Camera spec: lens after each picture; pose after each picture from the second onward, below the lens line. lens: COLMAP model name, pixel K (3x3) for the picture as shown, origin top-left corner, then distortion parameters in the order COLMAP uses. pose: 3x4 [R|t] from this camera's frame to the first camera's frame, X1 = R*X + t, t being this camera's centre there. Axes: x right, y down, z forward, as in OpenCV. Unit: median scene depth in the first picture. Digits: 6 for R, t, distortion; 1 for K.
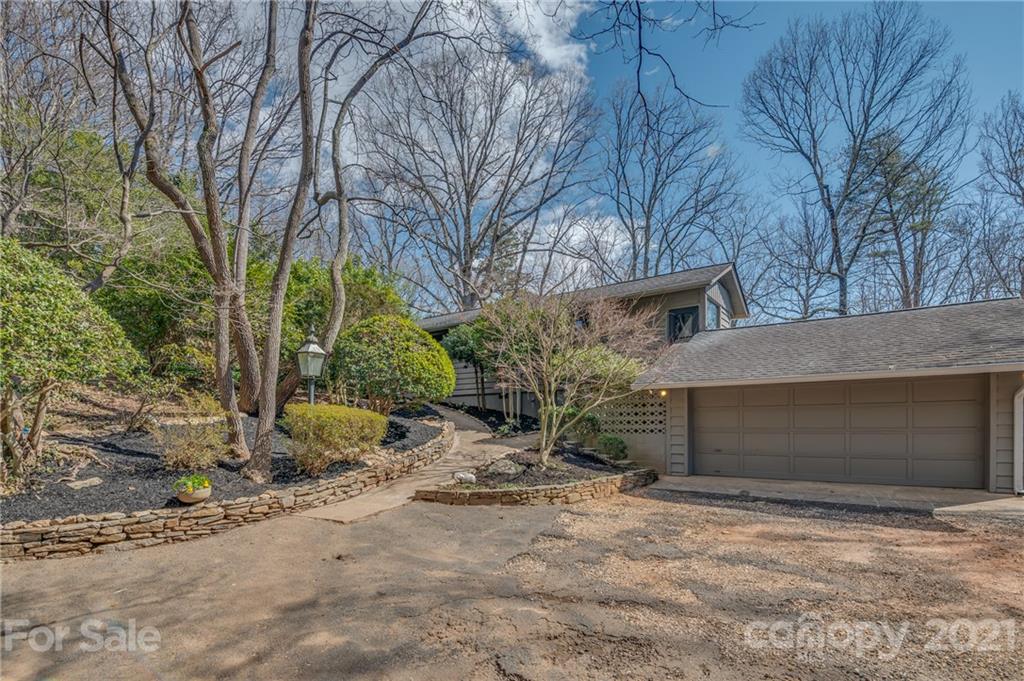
lens RADIAL K [[483.1, 0, 510.2], [0, 483.1, 417.0], [0, 0, 1]] dist [0.000056, -0.009051]
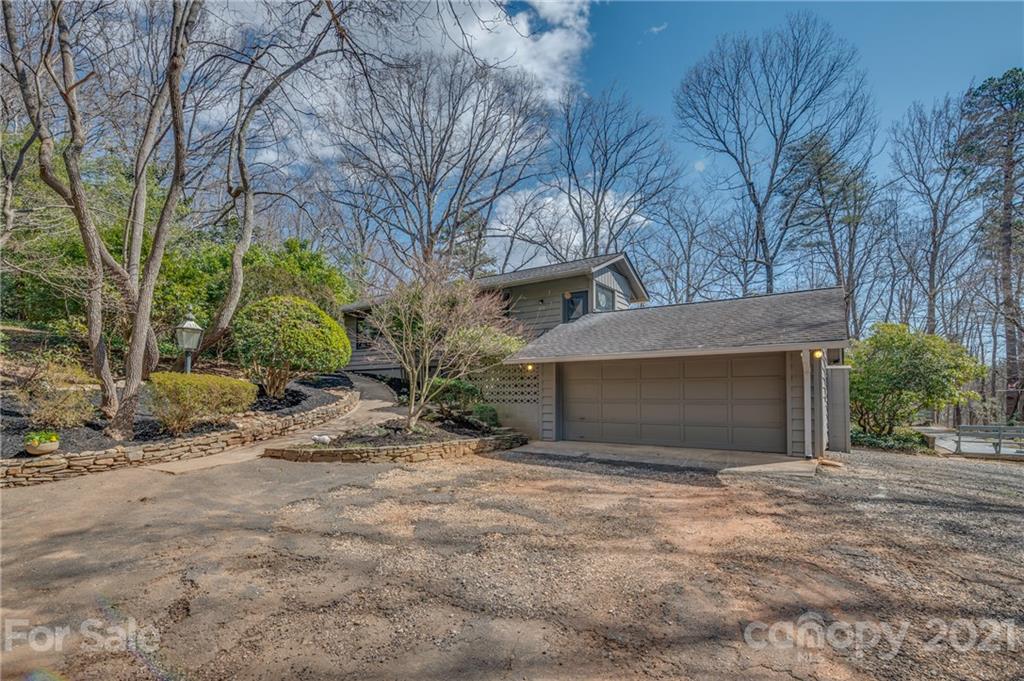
lens RADIAL K [[460.5, 0, 515.1], [0, 460.5, 377.9], [0, 0, 1]] dist [-0.002578, -0.008091]
pose [[0.999660, 0.009516, 0.024290, 0.272281], [-0.008811, 0.999541, -0.028982, 0.007246], [-0.024555, 0.028758, 0.999285, -0.082706]]
